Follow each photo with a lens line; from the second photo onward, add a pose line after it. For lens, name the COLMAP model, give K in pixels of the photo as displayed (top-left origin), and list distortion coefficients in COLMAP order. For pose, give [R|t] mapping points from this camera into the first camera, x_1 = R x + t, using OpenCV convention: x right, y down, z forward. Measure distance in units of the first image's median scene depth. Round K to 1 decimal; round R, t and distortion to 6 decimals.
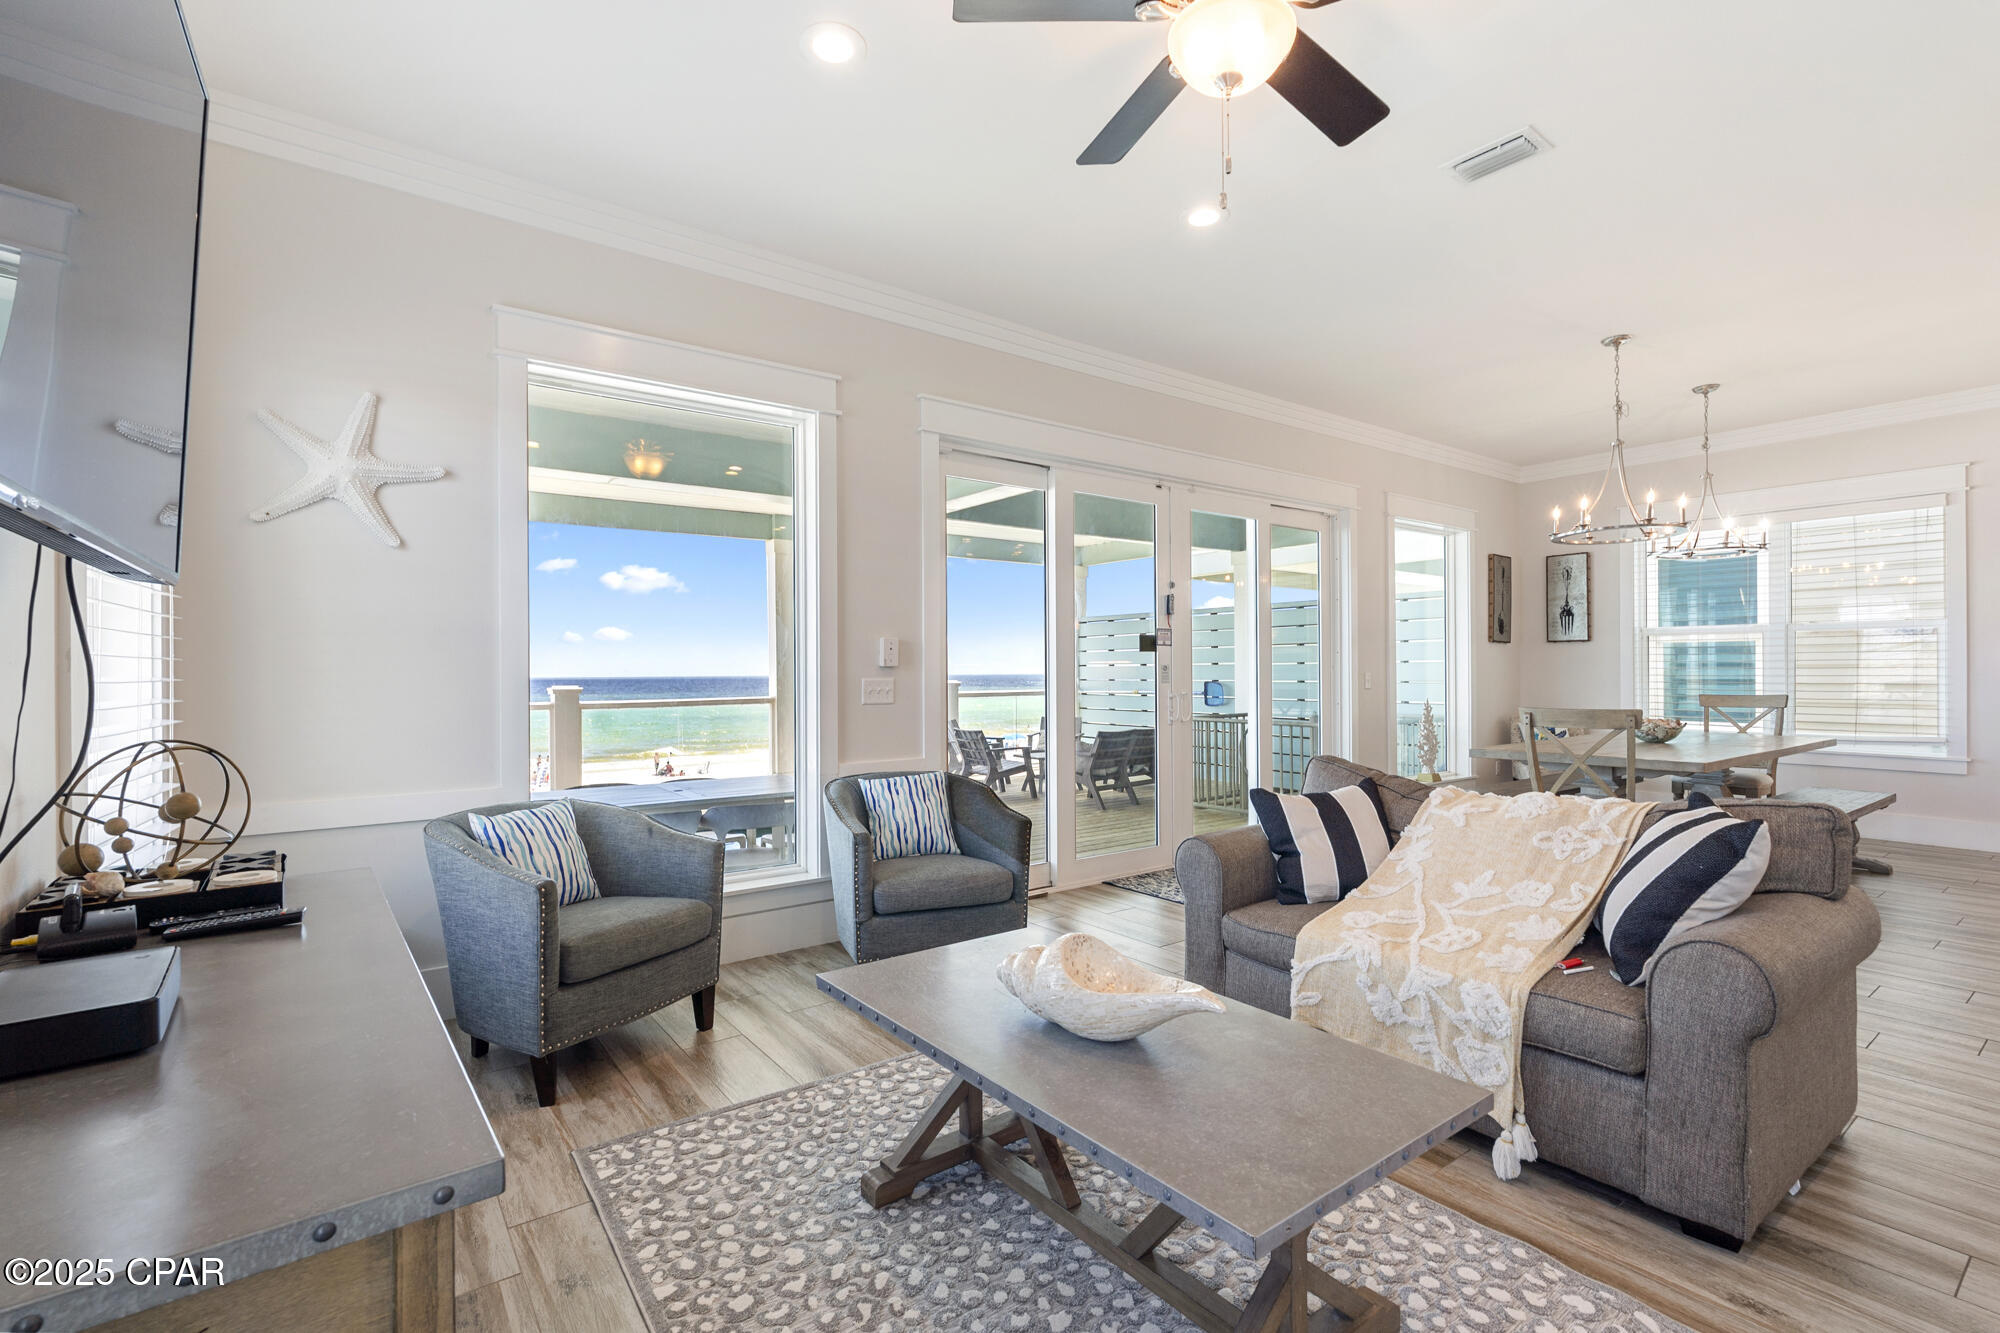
lens RADIAL K [[889.4, 0, 986.5], [0, 889.4, 667.2], [0, 0, 1]] dist [-0.006713, 0.000688]
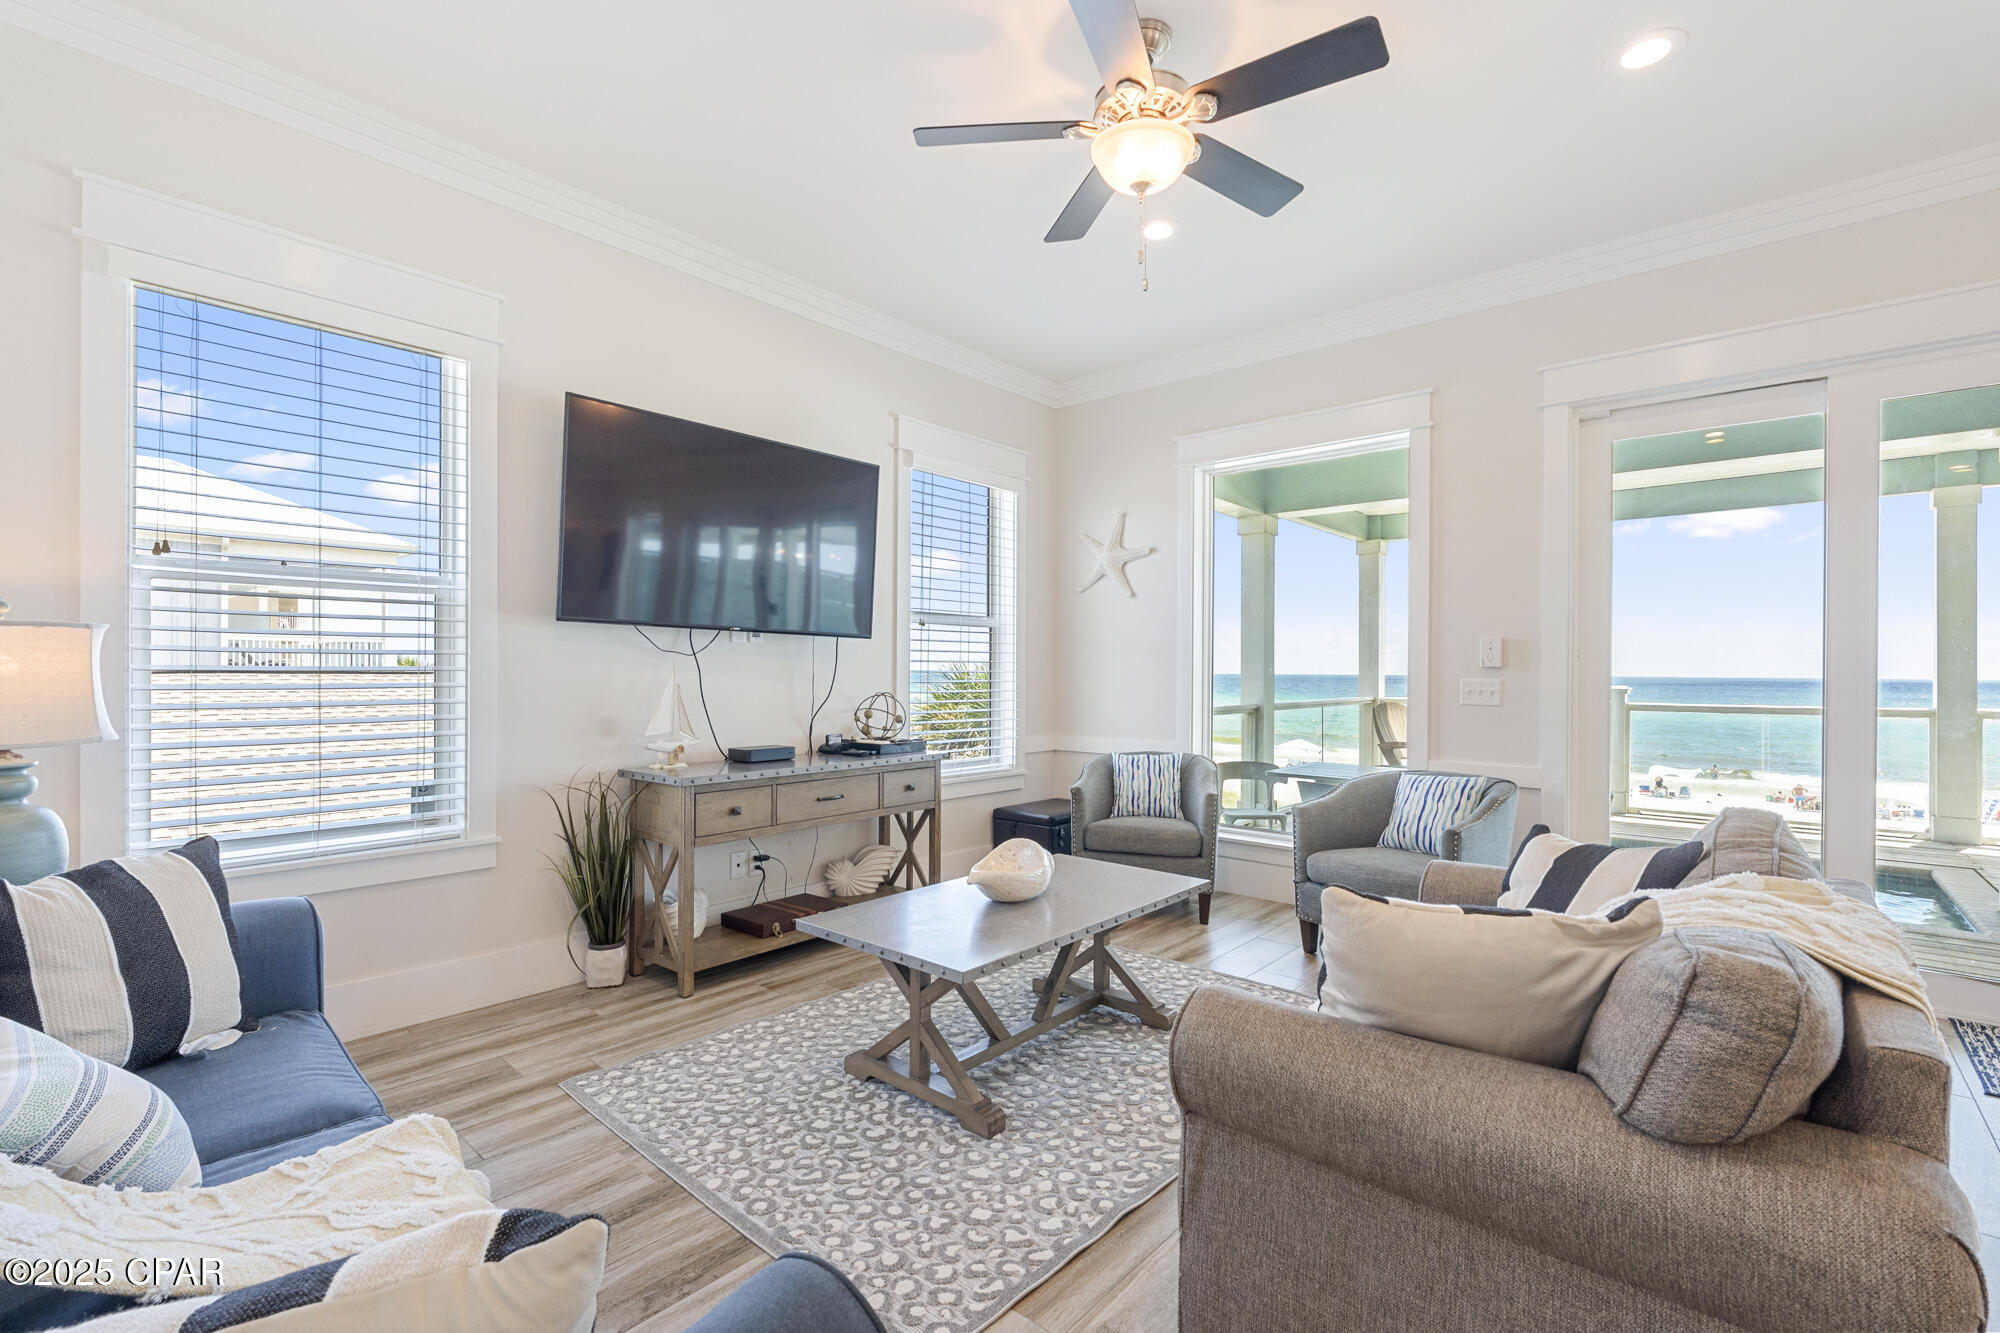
lens RADIAL K [[889.4, 0, 987.6], [0, 889.4, 669.6], [0, 0, 1]] dist [-0.006713, 0.000688]
pose [[0.203064, 0.006710, -0.979142, 0.551960], [-0.000665, 0.999977, 0.006714, -0.003552], [0.979165, -0.000712, 0.203064, 0.208130]]
